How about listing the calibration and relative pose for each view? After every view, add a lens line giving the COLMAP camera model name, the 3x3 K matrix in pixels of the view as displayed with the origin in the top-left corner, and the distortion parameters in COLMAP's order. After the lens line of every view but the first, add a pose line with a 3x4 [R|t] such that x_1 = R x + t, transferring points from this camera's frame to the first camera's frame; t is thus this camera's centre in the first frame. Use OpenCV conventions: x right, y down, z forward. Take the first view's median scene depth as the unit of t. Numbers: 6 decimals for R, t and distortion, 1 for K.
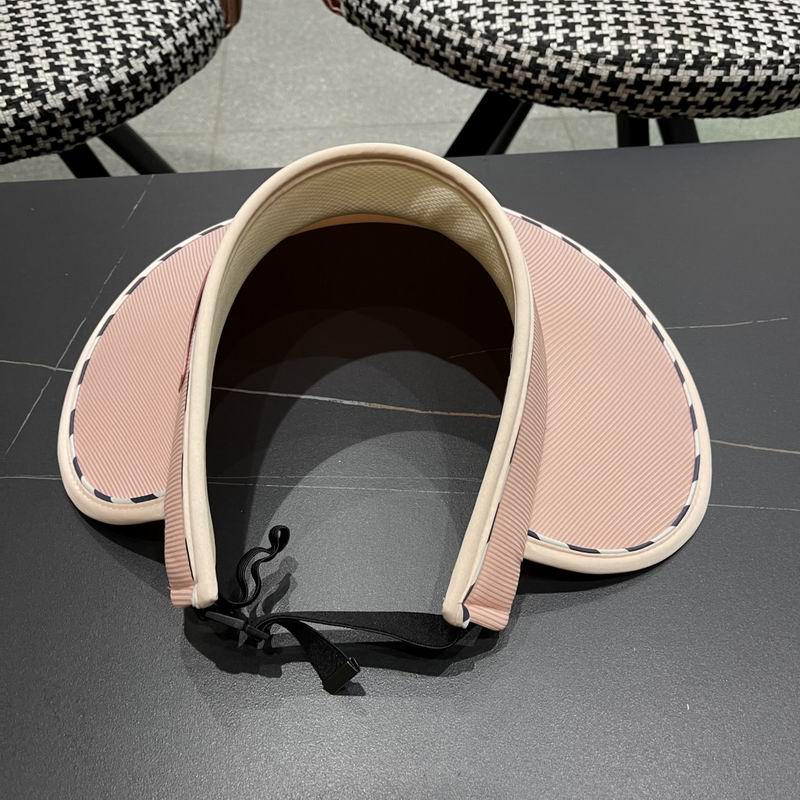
lens RADIAL K [[788.1, 0, 387.9], [0, 788.1, 396.4], [0, 0, 1]] dist [0.015464, 0.000000]
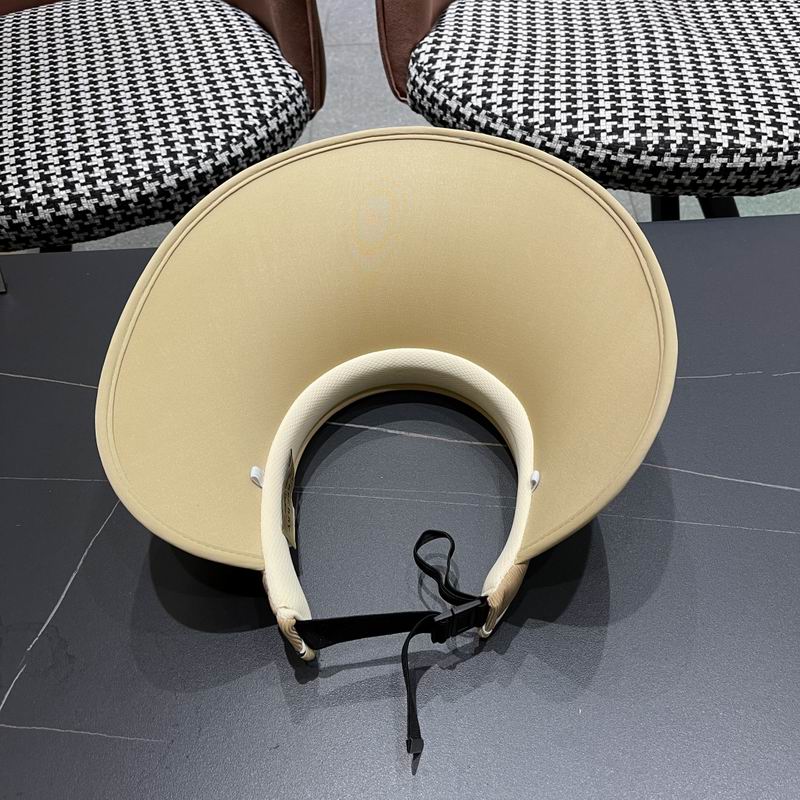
lens RADIAL K [[788.1, 0, 406.3], [0, 788.1, 407.7], [0, 0, 1]] dist [0.015464, 0.000000]
pose [[0.996478, 0.024596, -0.080162, 0.049926], [-0.026955, 0.999231, -0.028479, 0.002718], [0.079400, 0.030540, 0.996375, -0.176102]]
